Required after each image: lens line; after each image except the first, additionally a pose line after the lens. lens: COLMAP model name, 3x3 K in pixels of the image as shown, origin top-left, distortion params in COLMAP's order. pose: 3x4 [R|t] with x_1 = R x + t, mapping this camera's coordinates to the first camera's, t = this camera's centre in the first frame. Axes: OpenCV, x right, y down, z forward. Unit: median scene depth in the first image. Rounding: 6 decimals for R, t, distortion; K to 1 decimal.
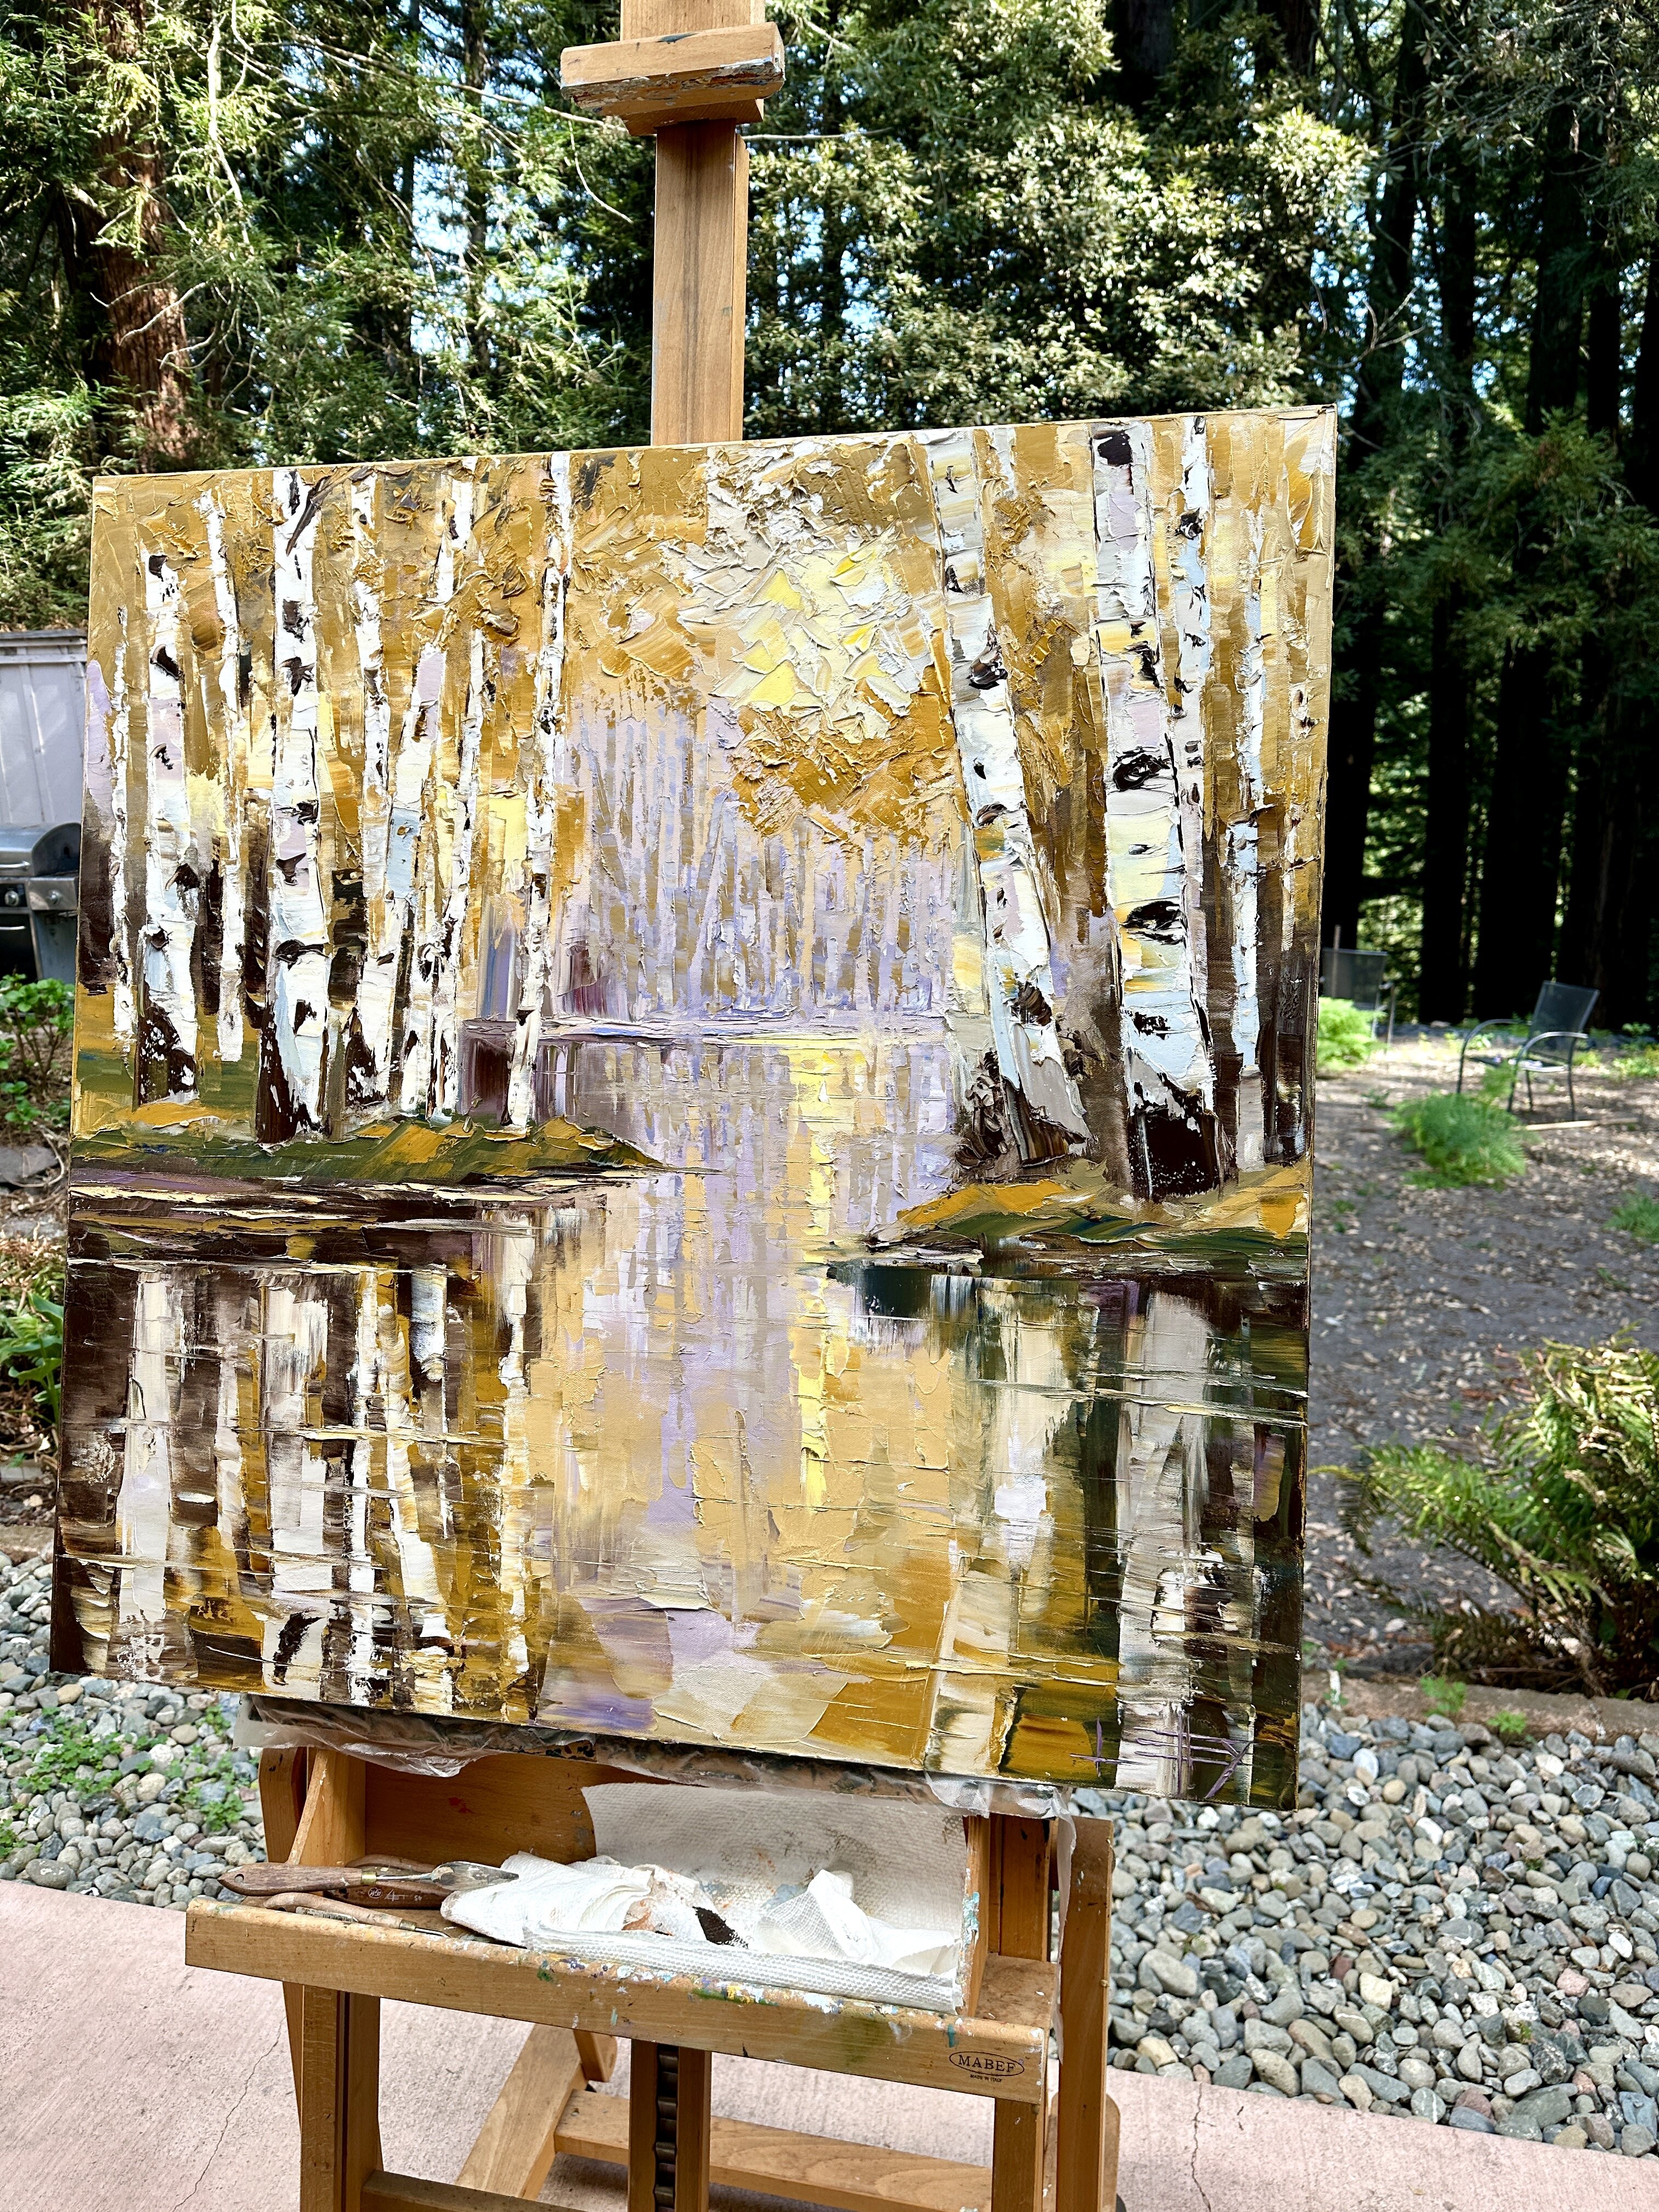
lens RADIAL K [[1520.3, 0, 829.5], [0, 1520.3, 1106.0], [0, 0, 1]] dist [0.182213, -0.399597]
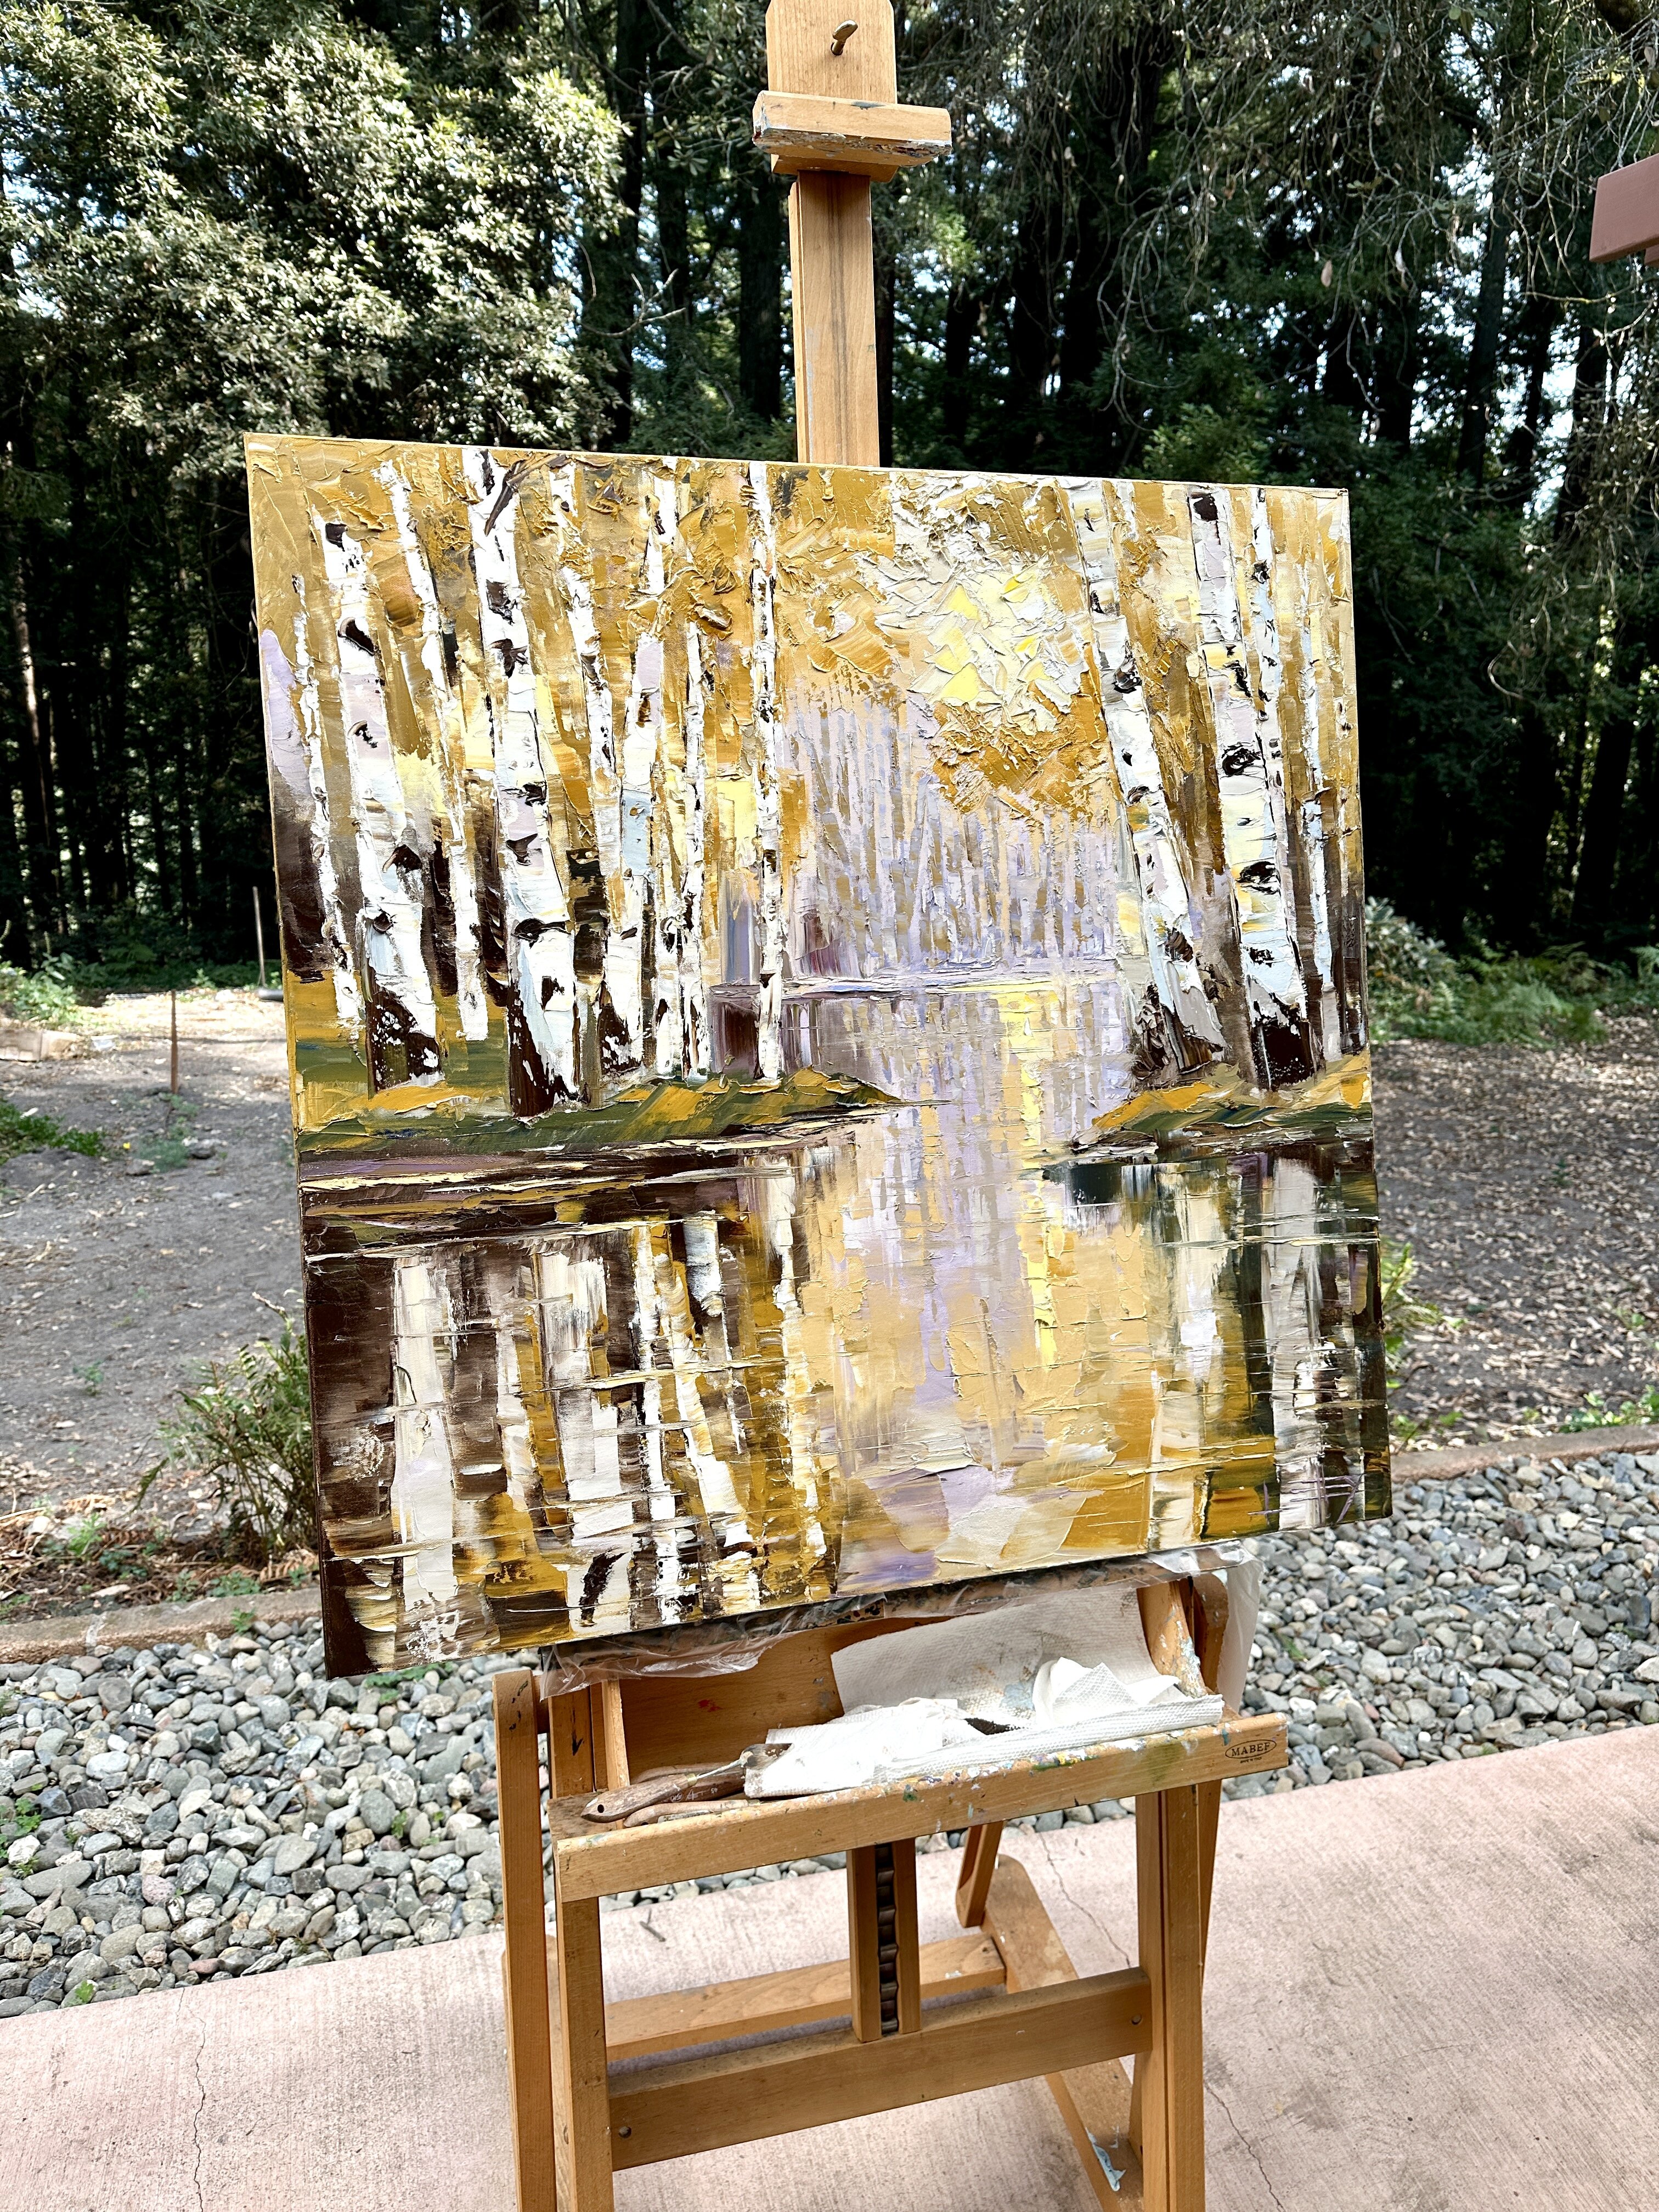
lens RADIAL K [[1520.3, 0, 829.5], [0, 1520.3, 1106.0], [0, 0, 1]] dist [0.182213, -0.399597]
pose [[0.887464, -0.093424, 0.451308, -0.658696], [0.076990, 0.995531, 0.054686, -0.023838], [-0.454400, -0.013786, 0.890691, -0.005424]]
